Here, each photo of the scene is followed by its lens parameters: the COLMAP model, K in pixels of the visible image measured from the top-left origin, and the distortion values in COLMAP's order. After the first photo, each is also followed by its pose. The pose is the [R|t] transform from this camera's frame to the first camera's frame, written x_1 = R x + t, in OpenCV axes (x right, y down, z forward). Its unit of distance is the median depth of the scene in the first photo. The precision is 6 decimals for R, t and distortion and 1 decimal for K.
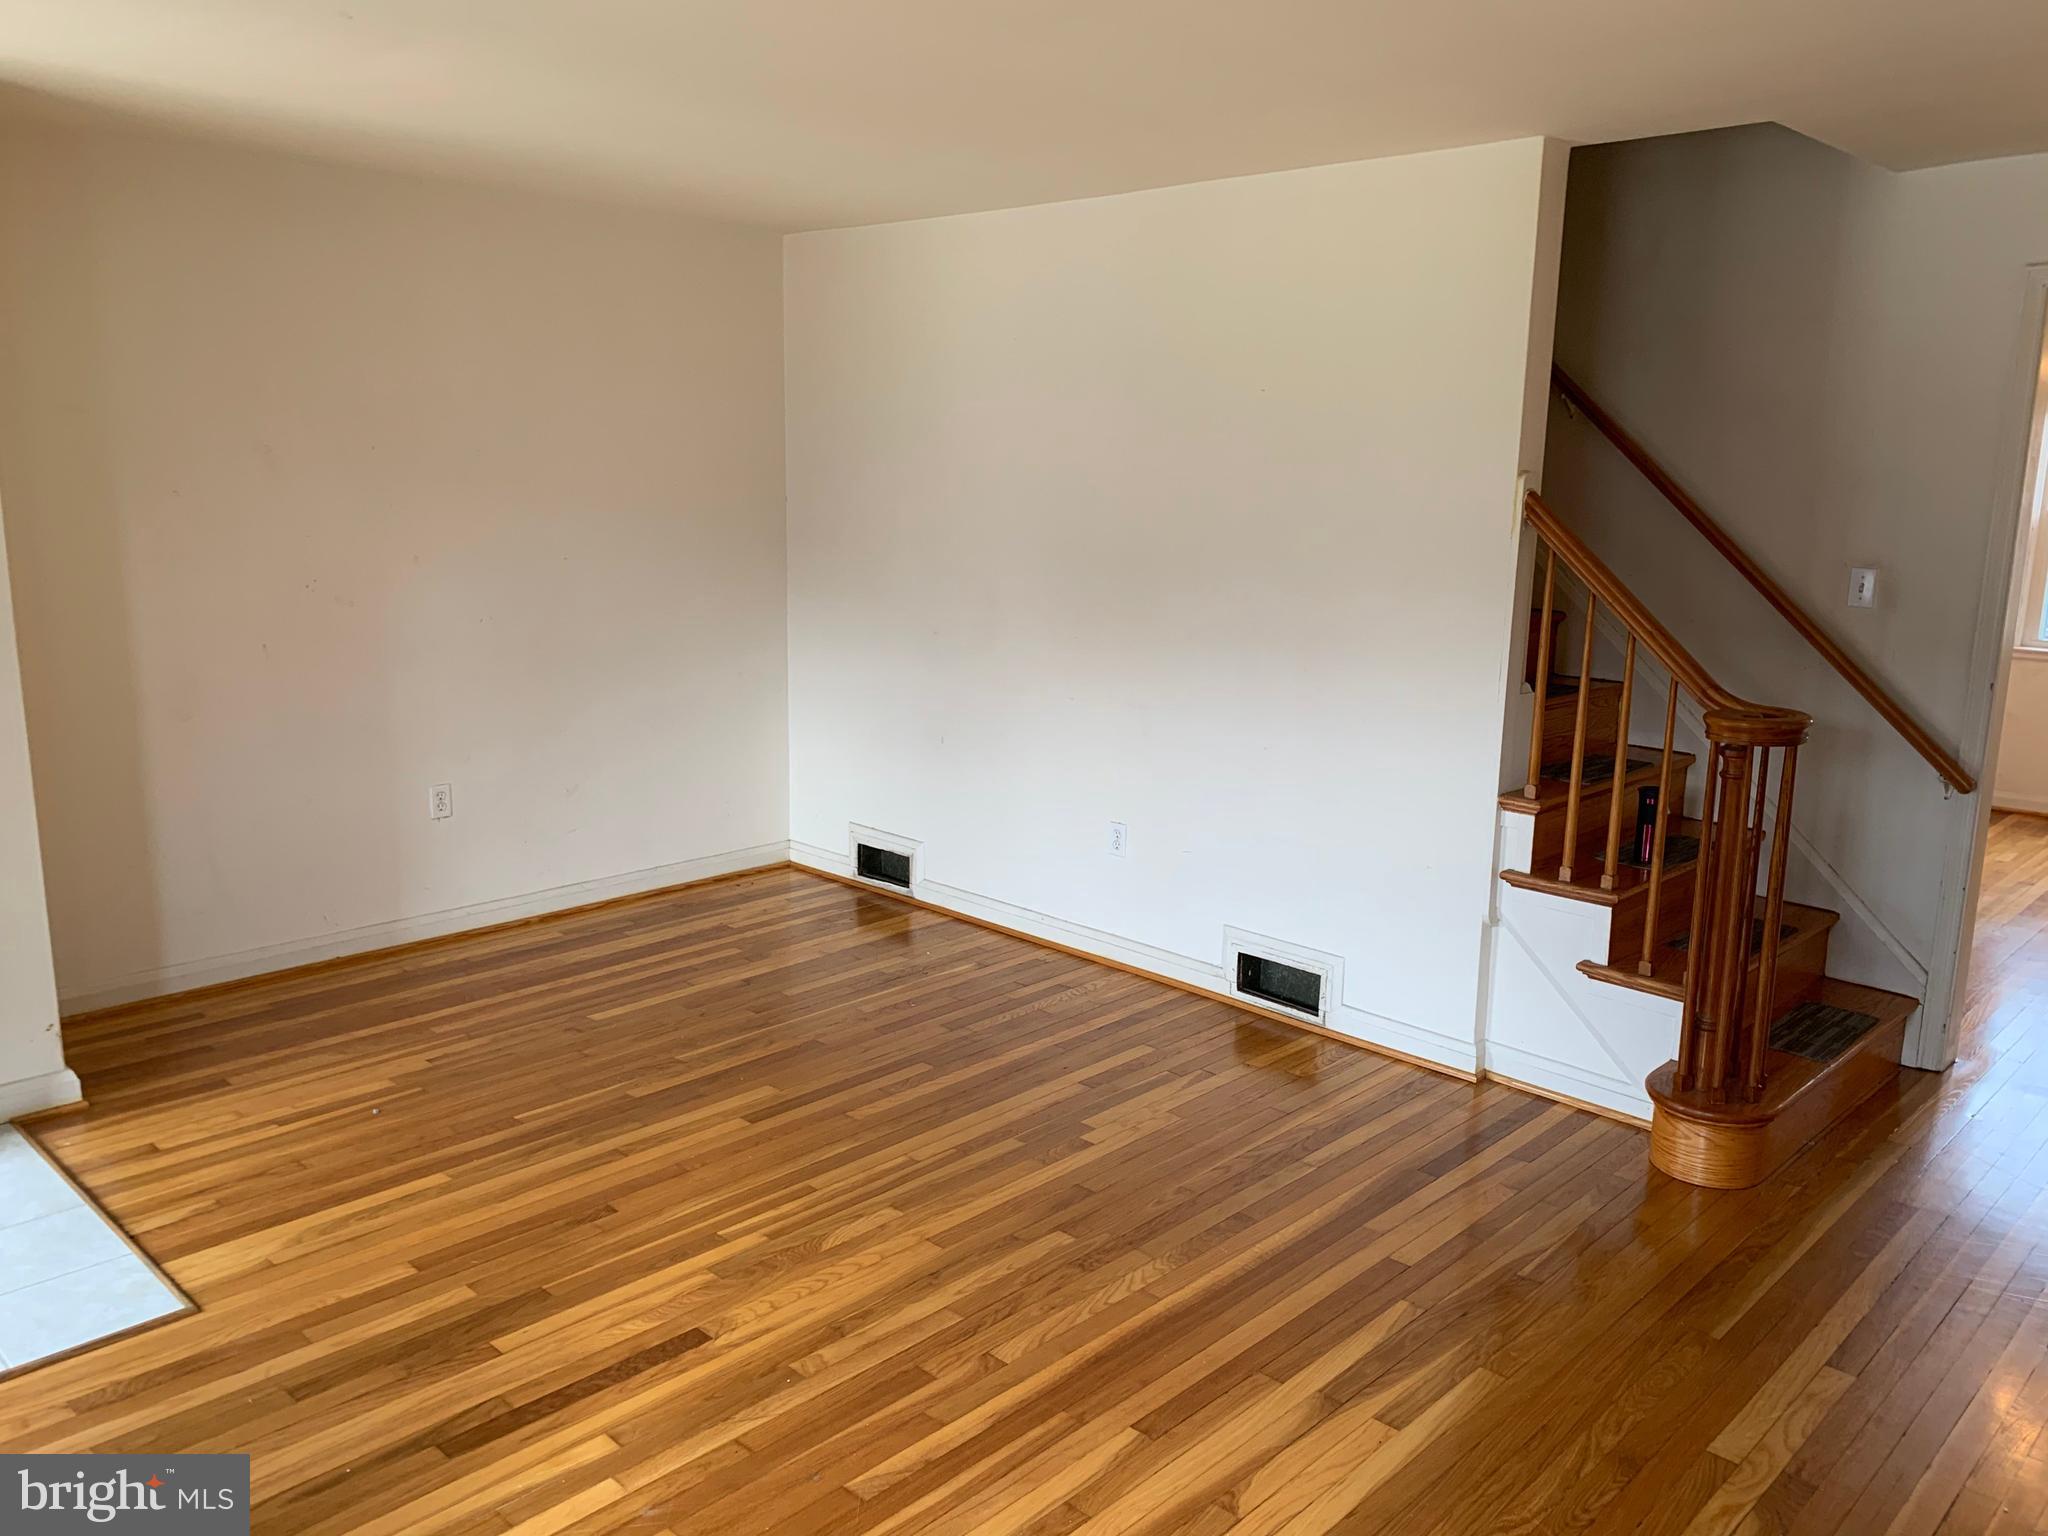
lens RADIAL K [[1572.8, 0, 1018.6], [0, 1572.8, 764.9], [0, 0, 1]] dist [0.032766, -0.034600]
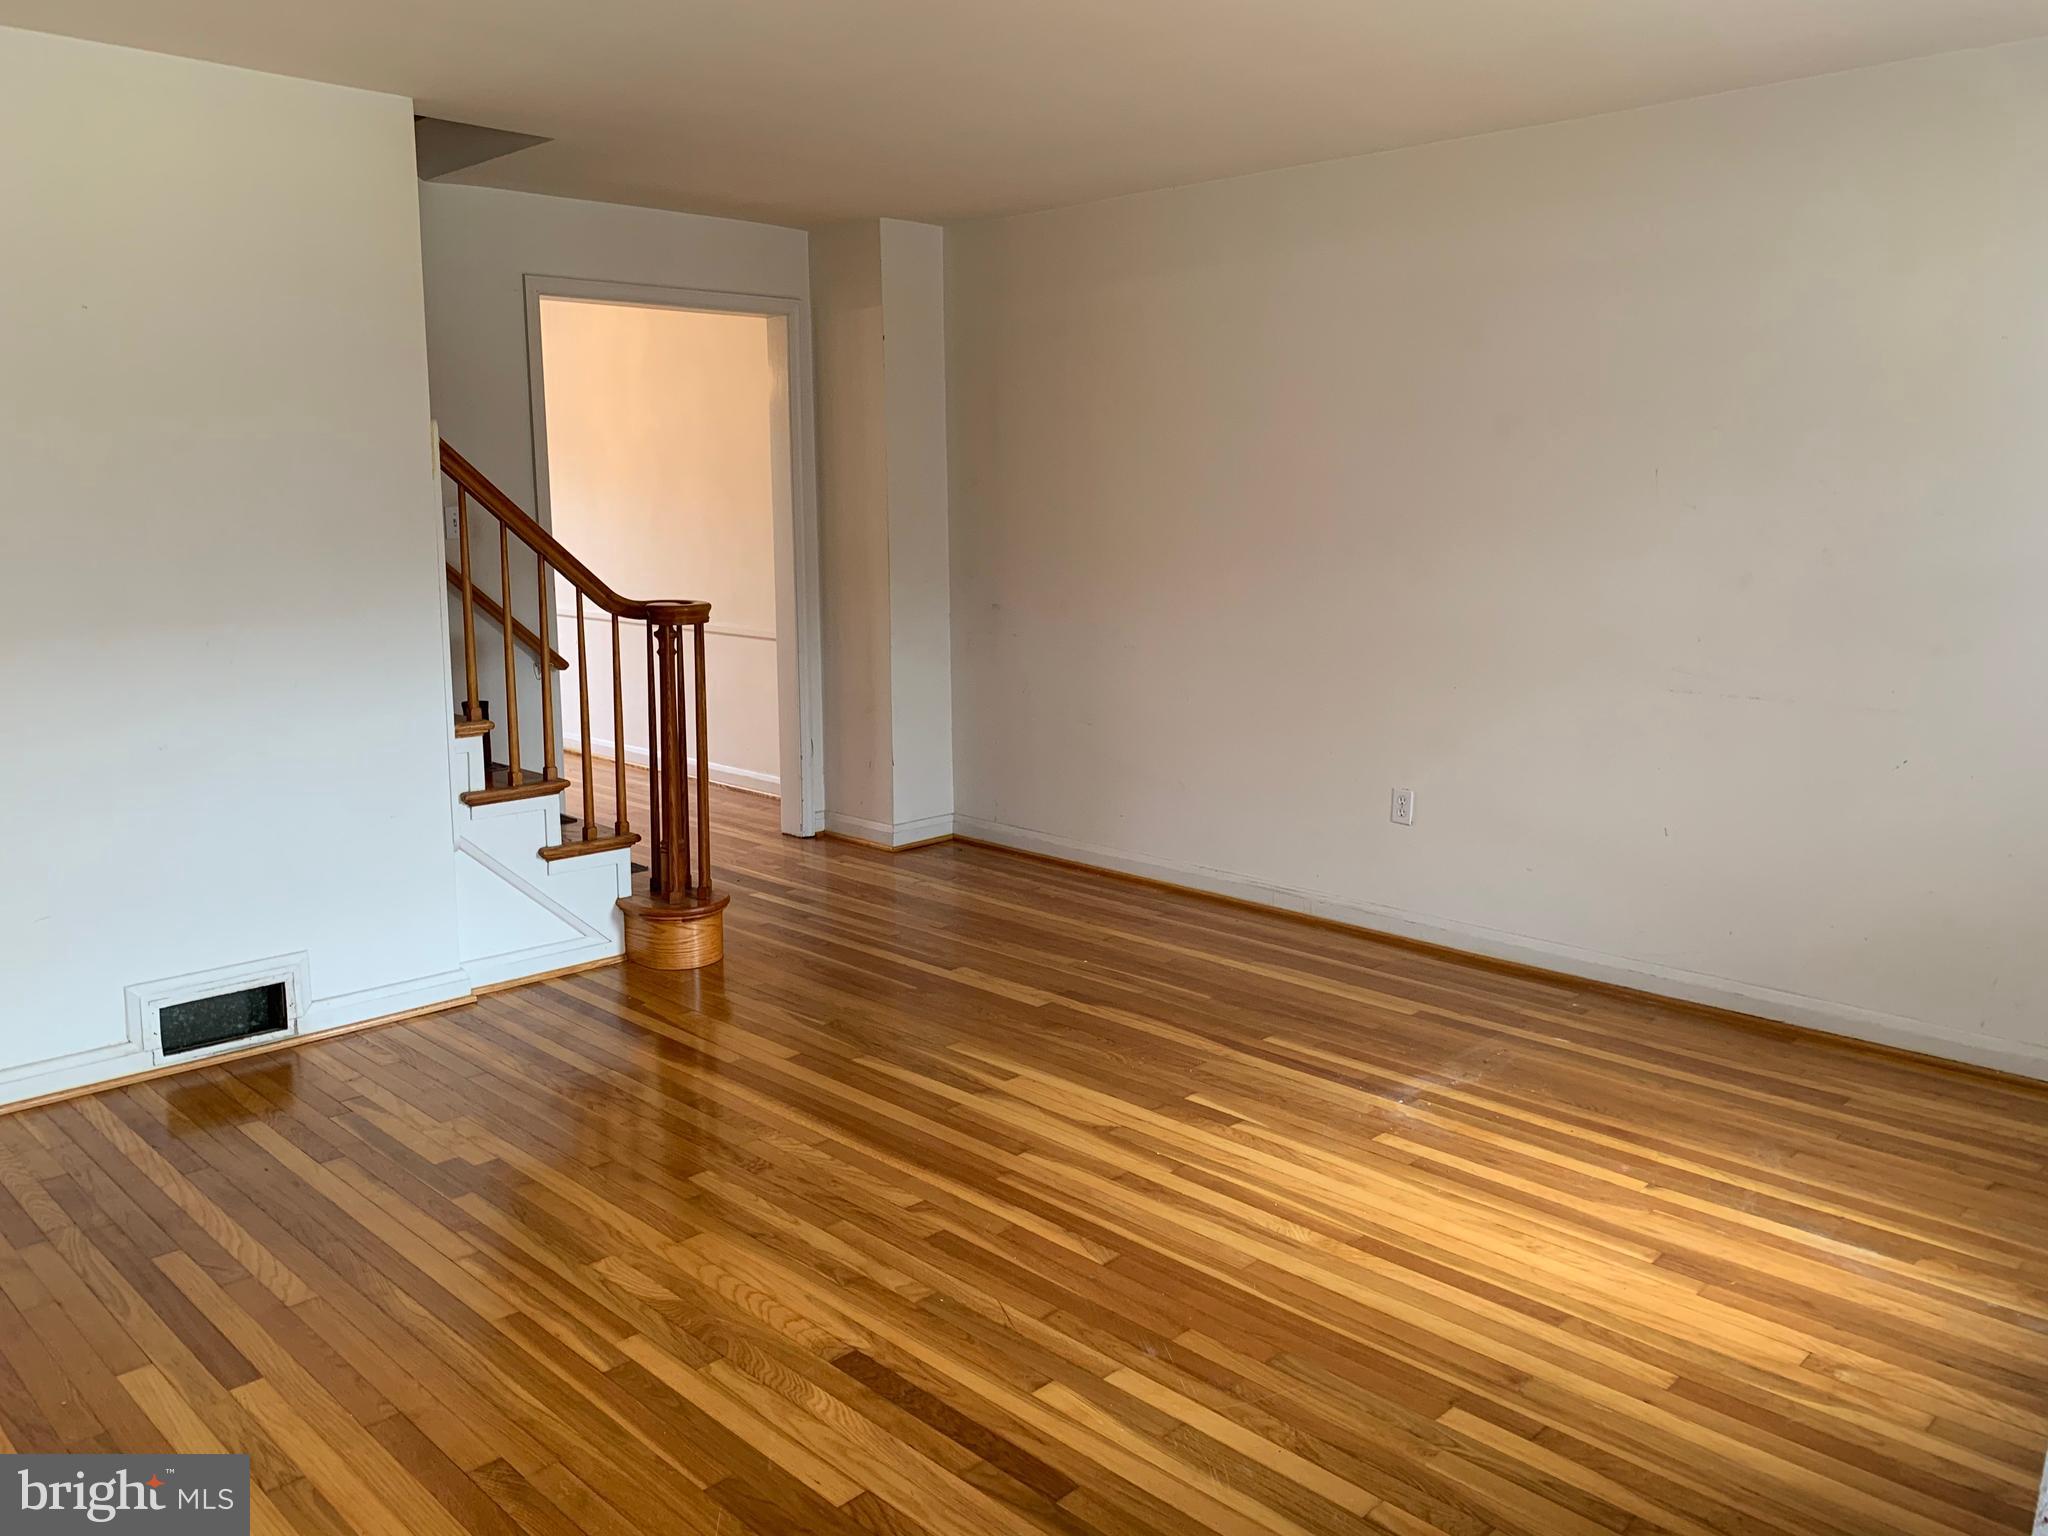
lens RADIAL K [[1572.8, 0, 1016.3], [0, 1572.8, 765.5], [0, 0, 1]] dist [0.032766, -0.034600]
pose [[0.012976, -0.190233, 0.981653, -0.927189], [0.201541, 0.962085, 0.183777, -0.092179], [-0.979394, 0.195459, 0.050823, 0.739761]]
